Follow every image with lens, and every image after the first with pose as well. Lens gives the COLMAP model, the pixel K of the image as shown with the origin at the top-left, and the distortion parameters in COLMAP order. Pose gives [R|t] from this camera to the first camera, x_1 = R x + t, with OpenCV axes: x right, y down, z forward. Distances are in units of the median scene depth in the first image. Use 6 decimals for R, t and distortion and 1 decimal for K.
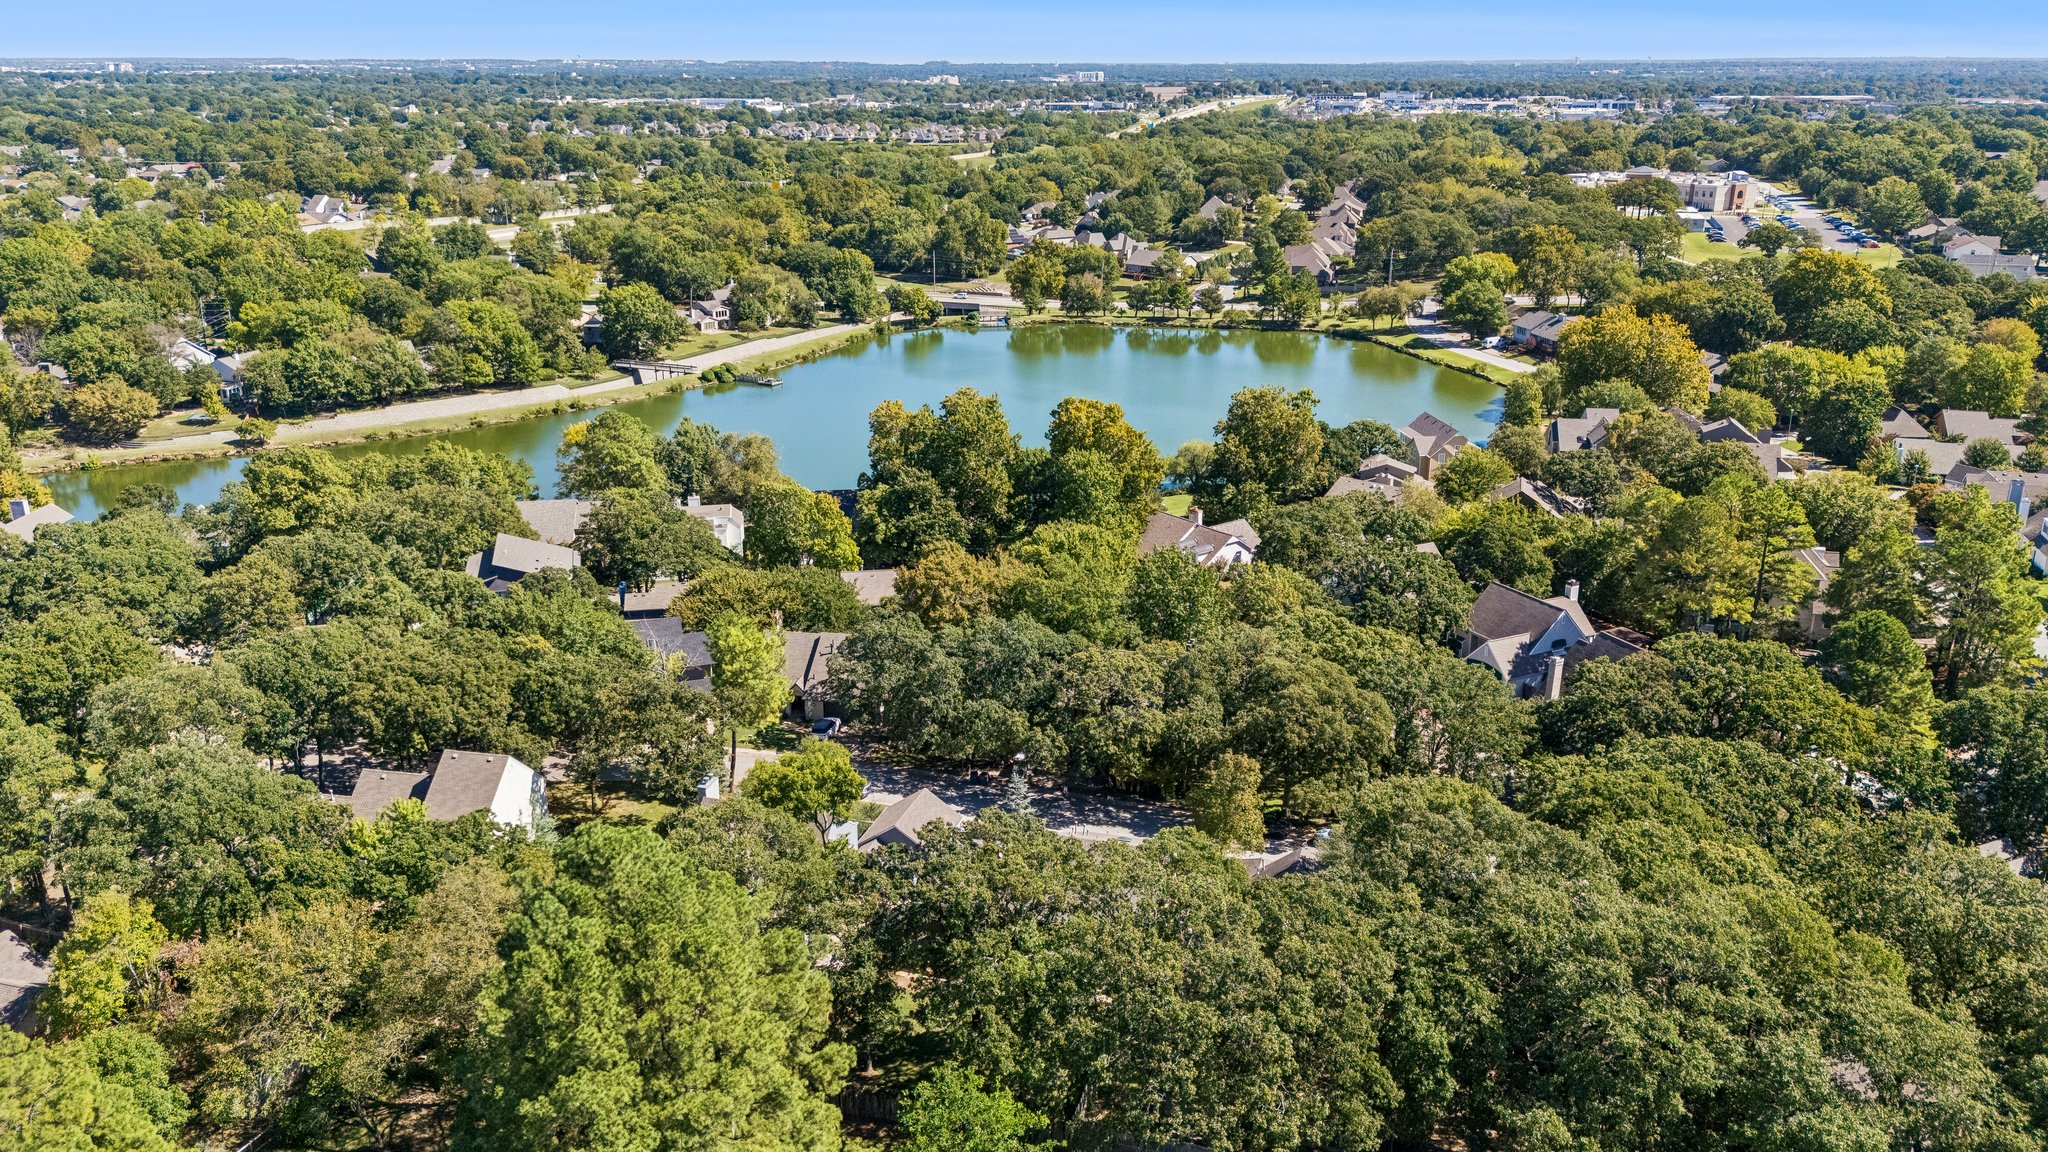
lens RADIAL K [[1549.1, 0, 1024.0], [0, 1549.1, 576.0], [0, 0, 1]] dist [0.003130, -0.033032]
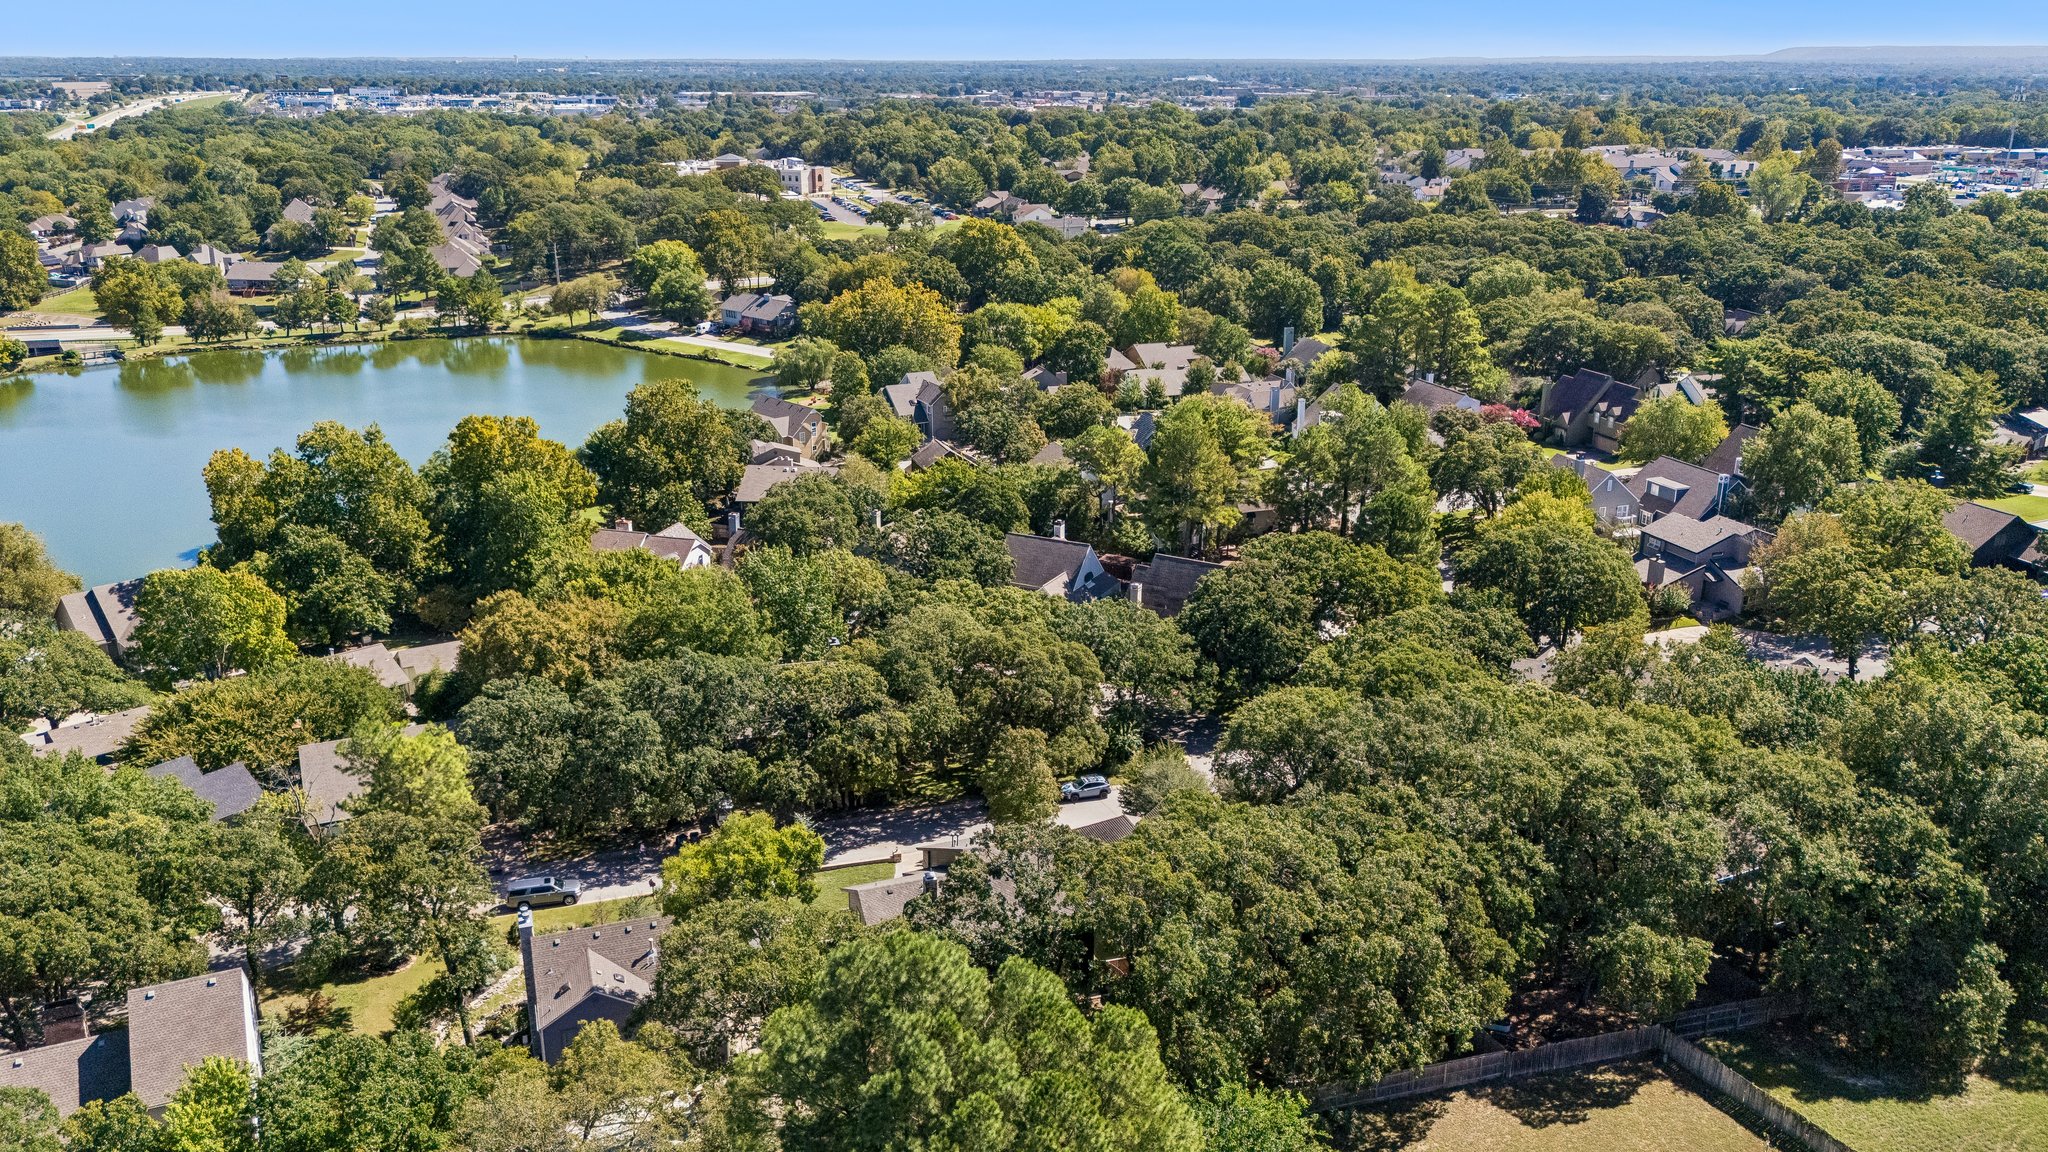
lens RADIAL K [[1549.1, 0, 1024.0], [0, 1549.1, 576.0], [0, 0, 1]] dist [0.003130, -0.033032]
pose [[0.779065, -0.180376, 0.600435, -0.152357], [0.181332, 0.981614, 0.059606, -0.013322], [-0.600147, 0.062442, 0.797449, 0.074932]]
